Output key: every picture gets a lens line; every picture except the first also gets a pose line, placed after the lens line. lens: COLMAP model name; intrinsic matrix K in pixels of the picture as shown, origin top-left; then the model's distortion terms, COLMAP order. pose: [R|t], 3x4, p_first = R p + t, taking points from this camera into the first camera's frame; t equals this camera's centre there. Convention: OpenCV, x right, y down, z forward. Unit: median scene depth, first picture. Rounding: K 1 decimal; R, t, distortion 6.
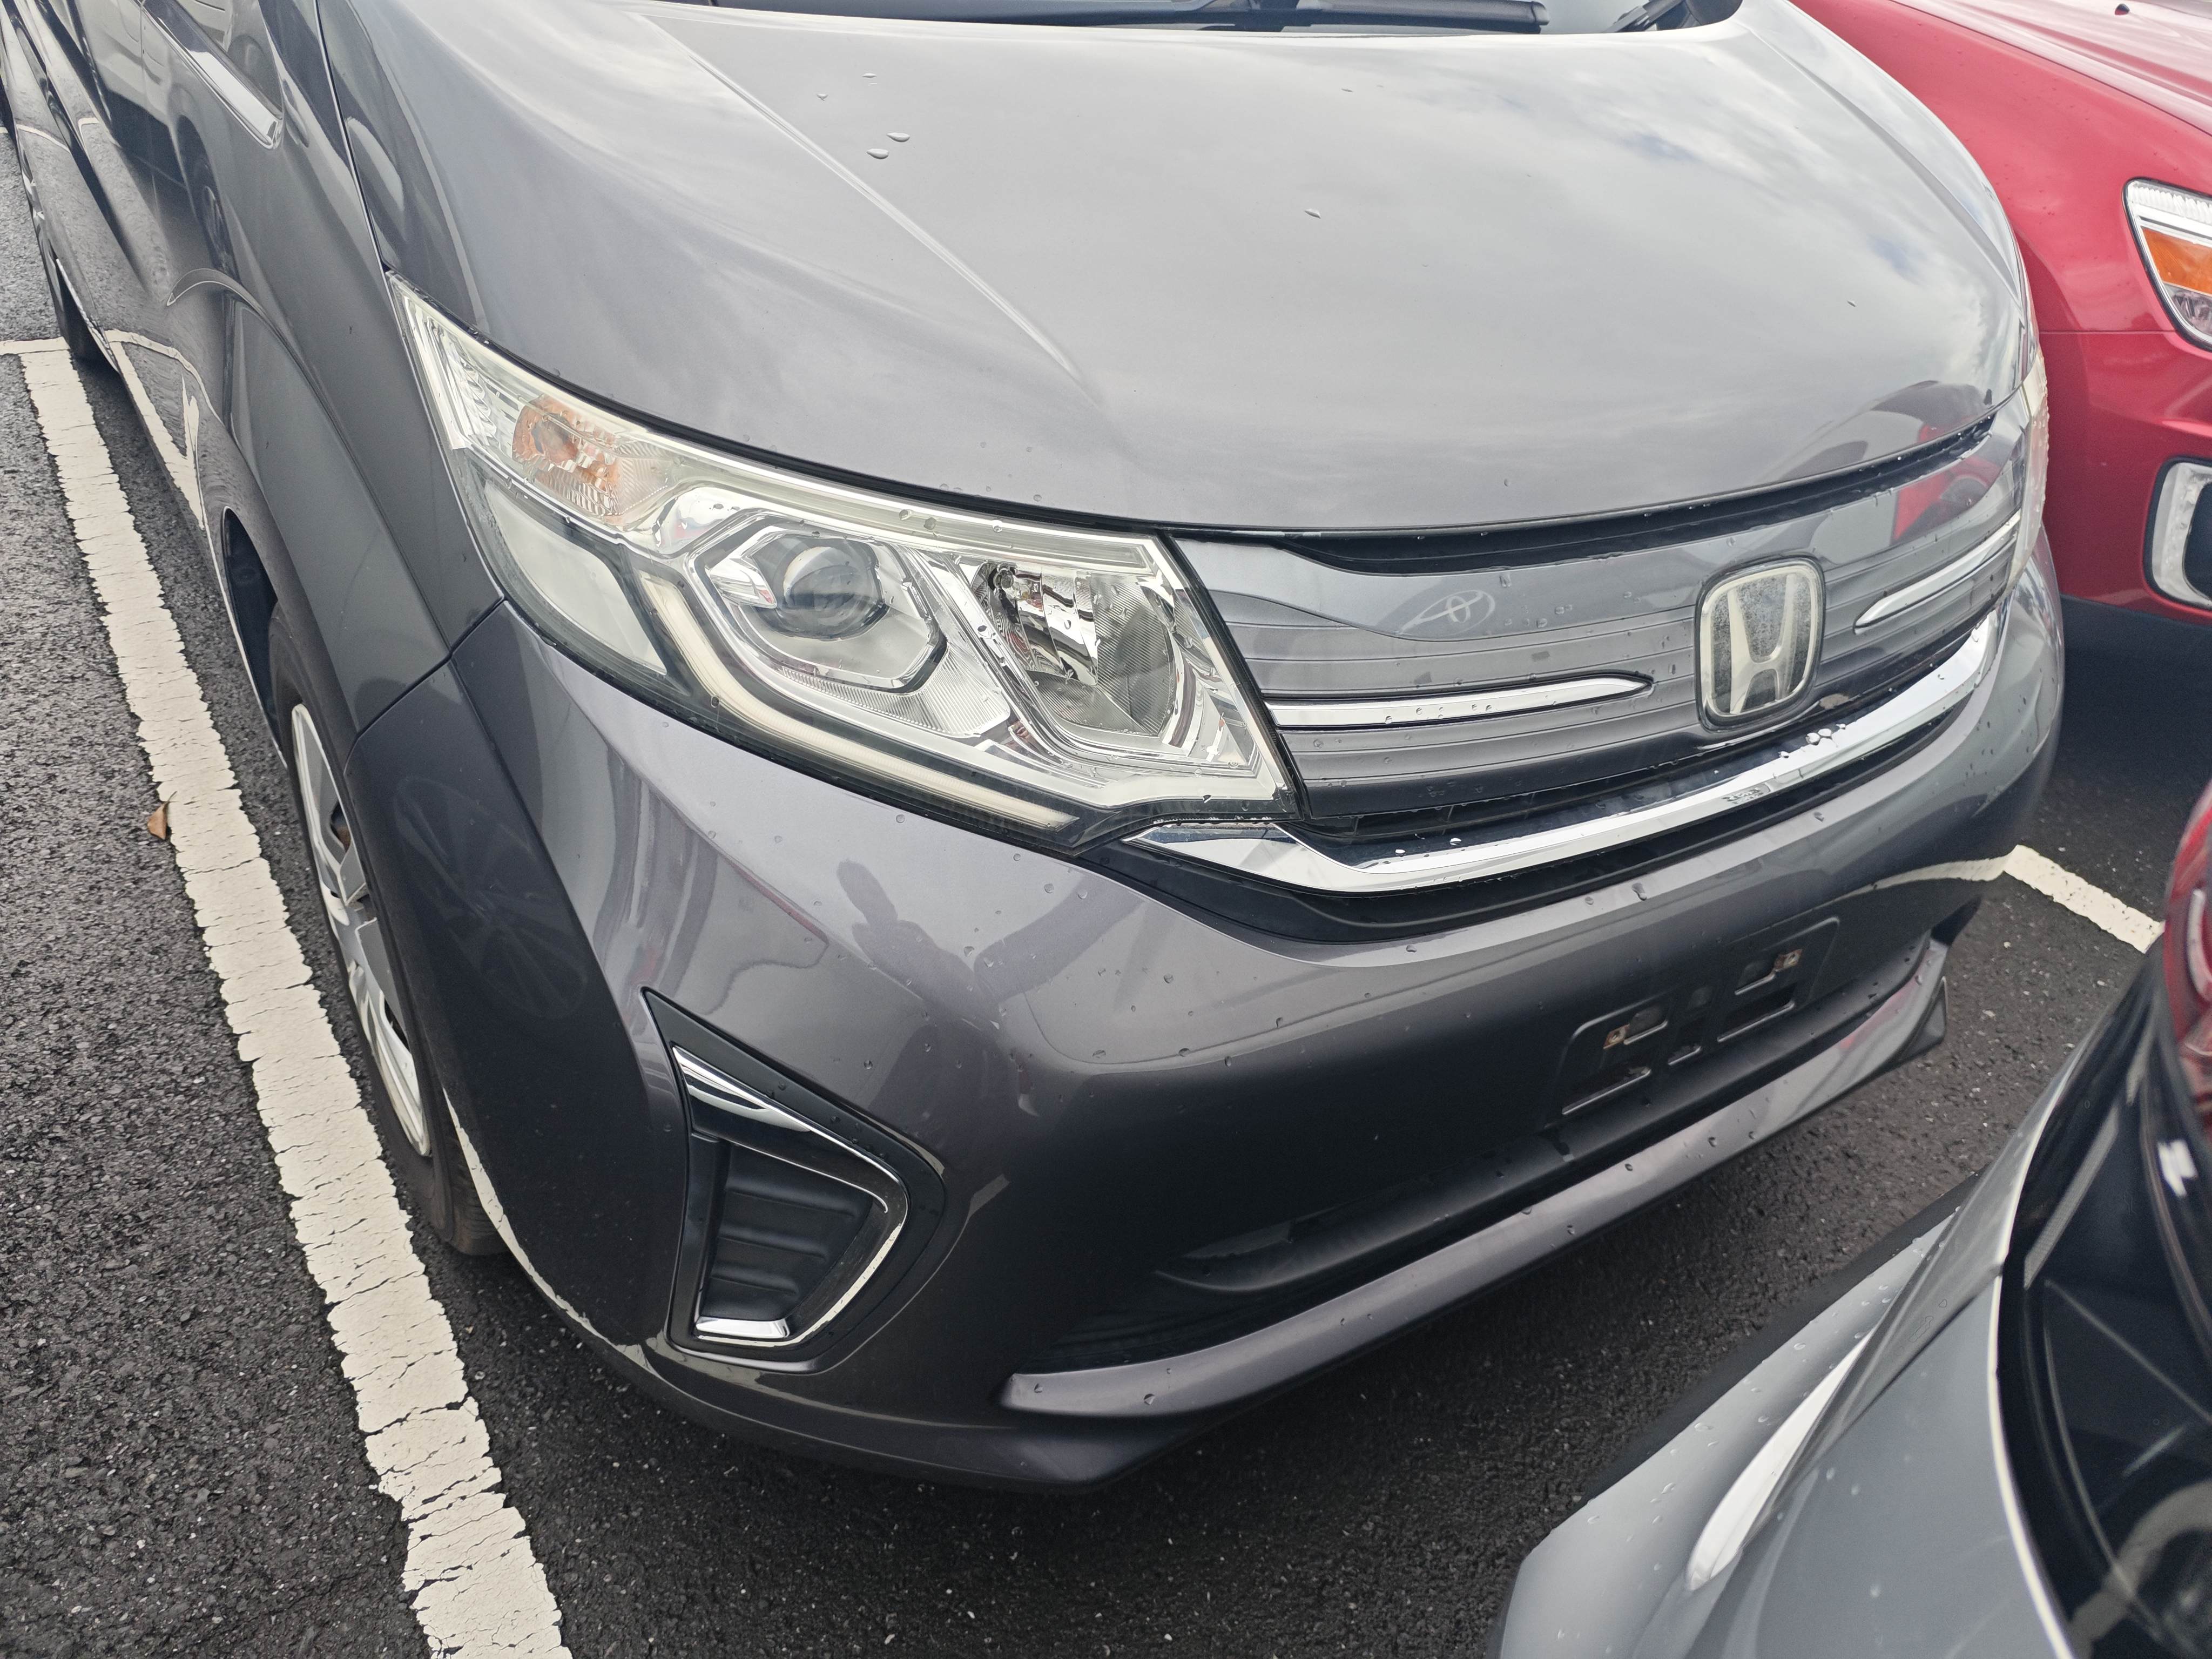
lens RADIAL K [[1647.0, 0, 1113.2], [0, 1647.0, 831.4], [0, 0, 1]] dist [0.005426, -0.002005]
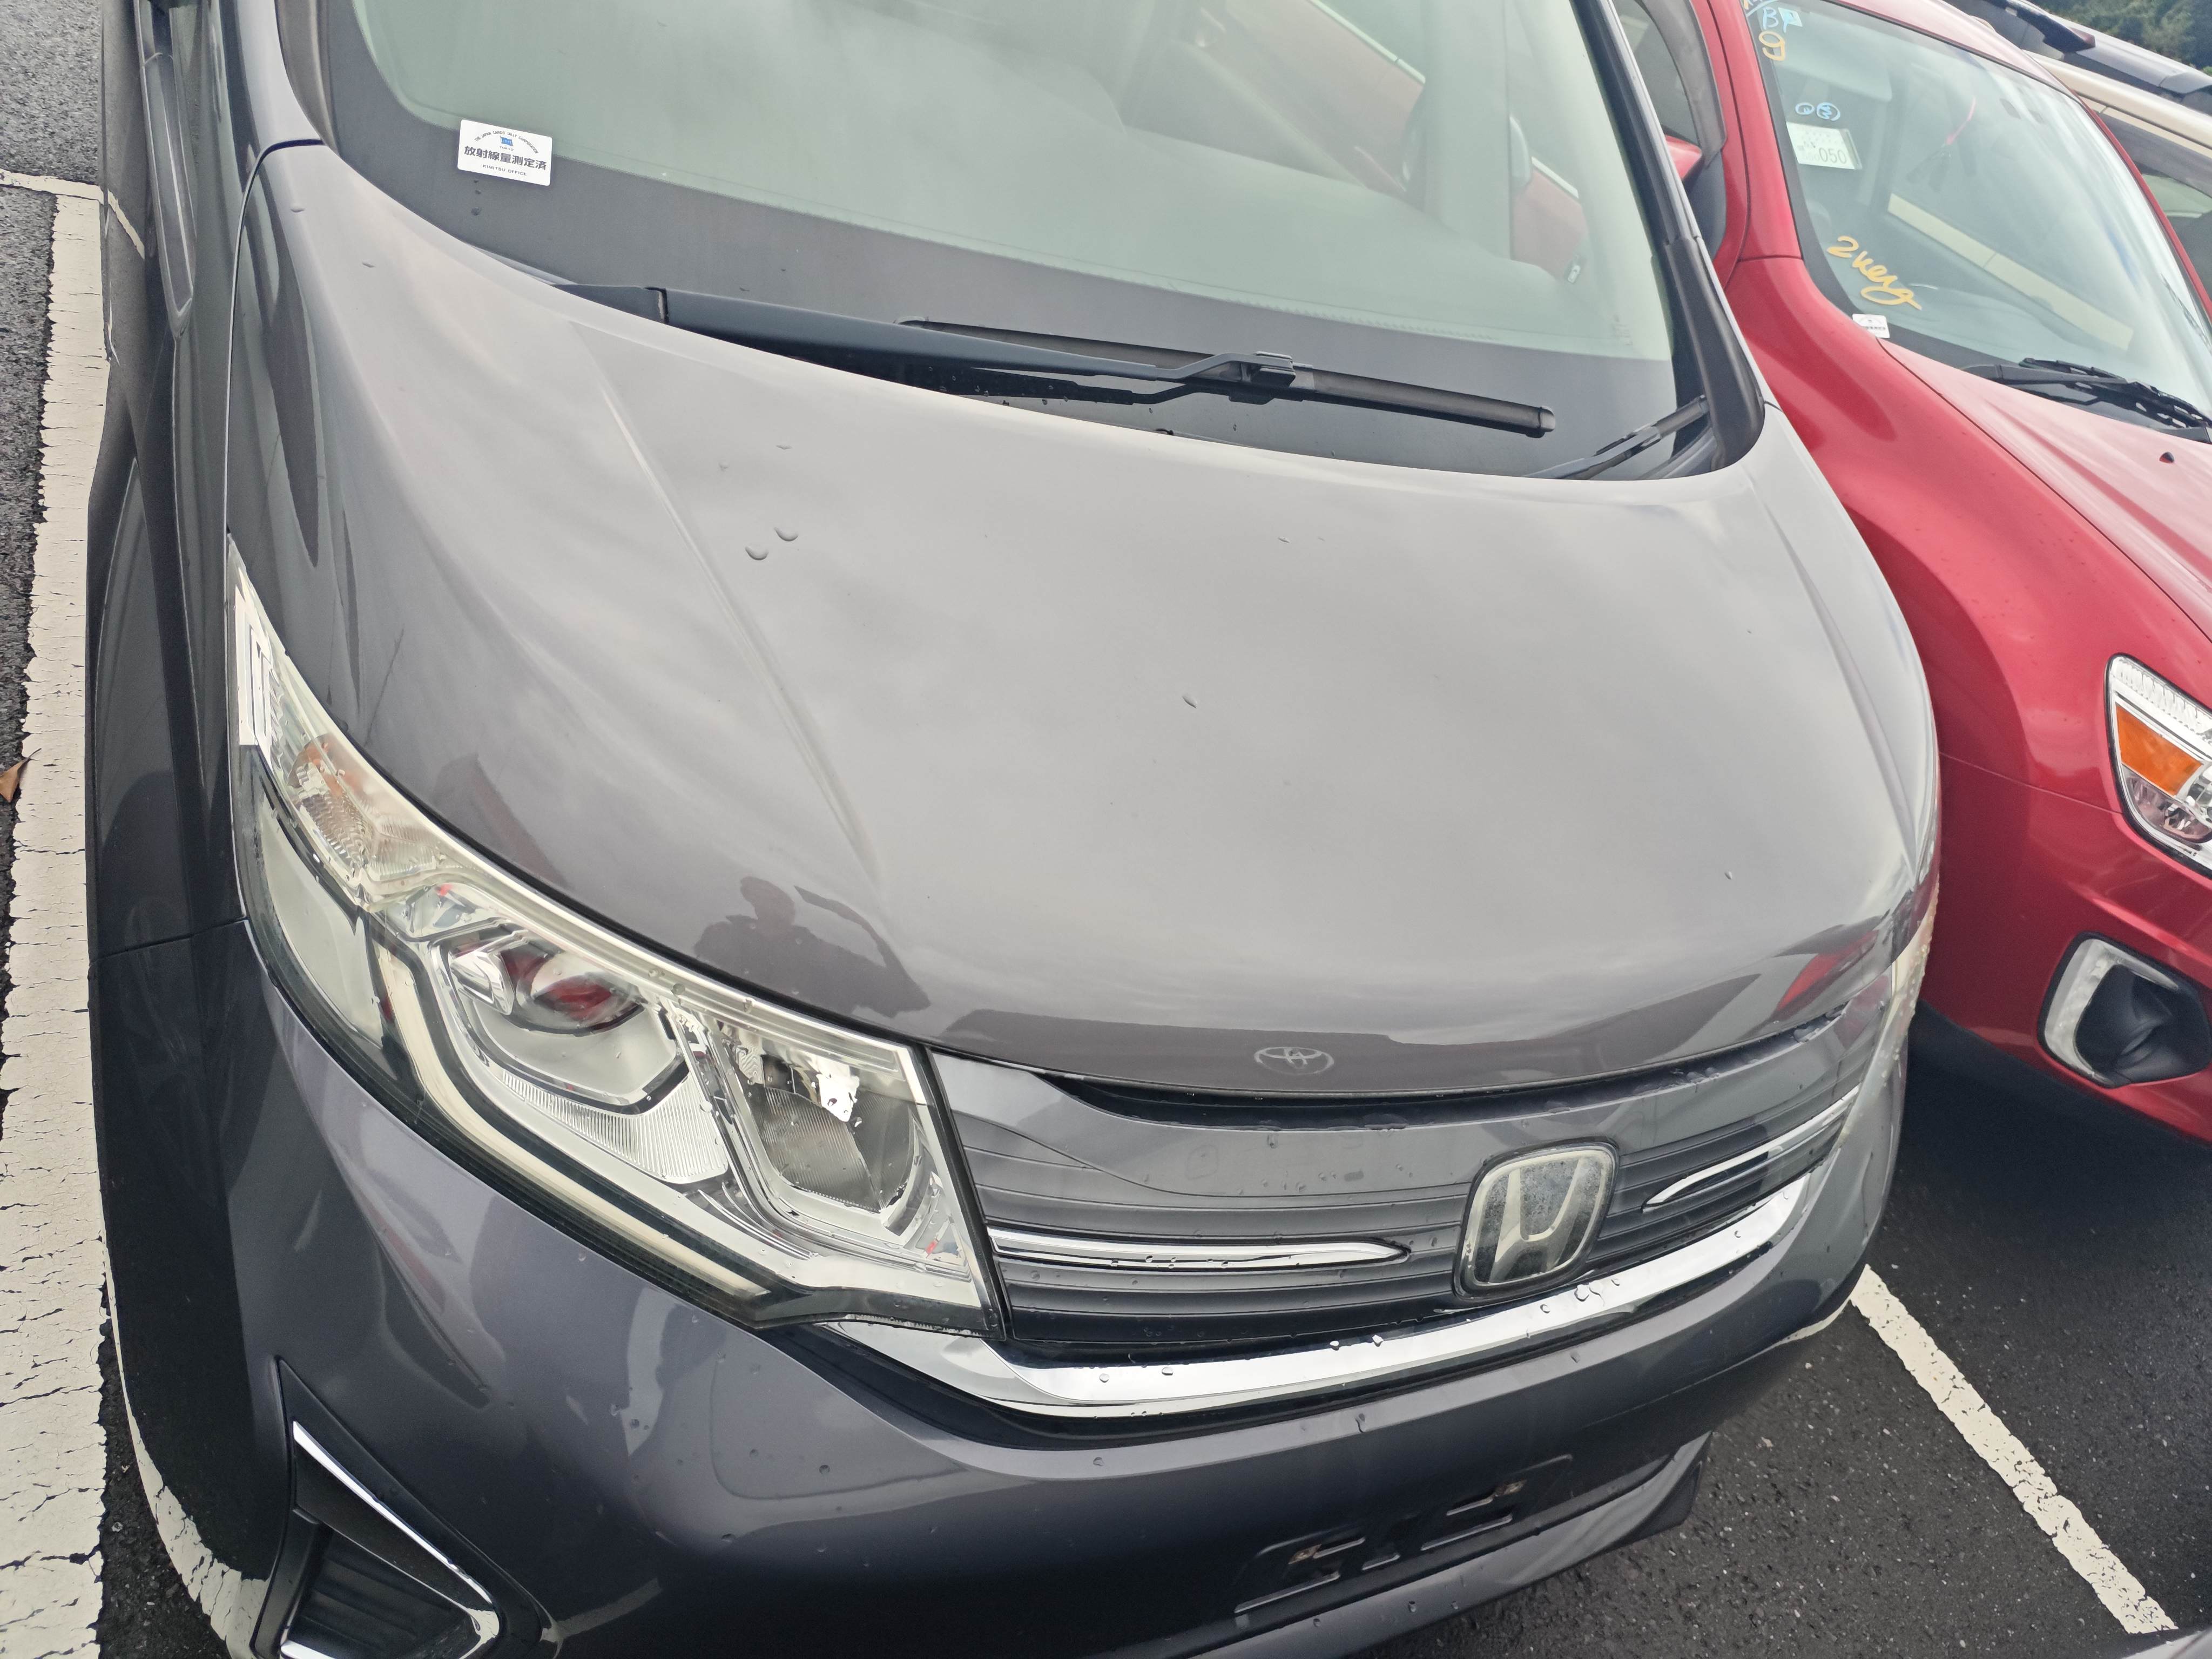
lens RADIAL K [[1633.0, 0, 1111.6], [0, 1633.0, 836.7], [0, 0, 1]] dist [0.040162, -0.044832]
pose [[0.967165, 0.253316, 0.020564, 0.046485], [-0.253191, 0.967379, -0.008539, -0.167829], [-0.022057, 0.003052, 0.999752, 0.021995]]
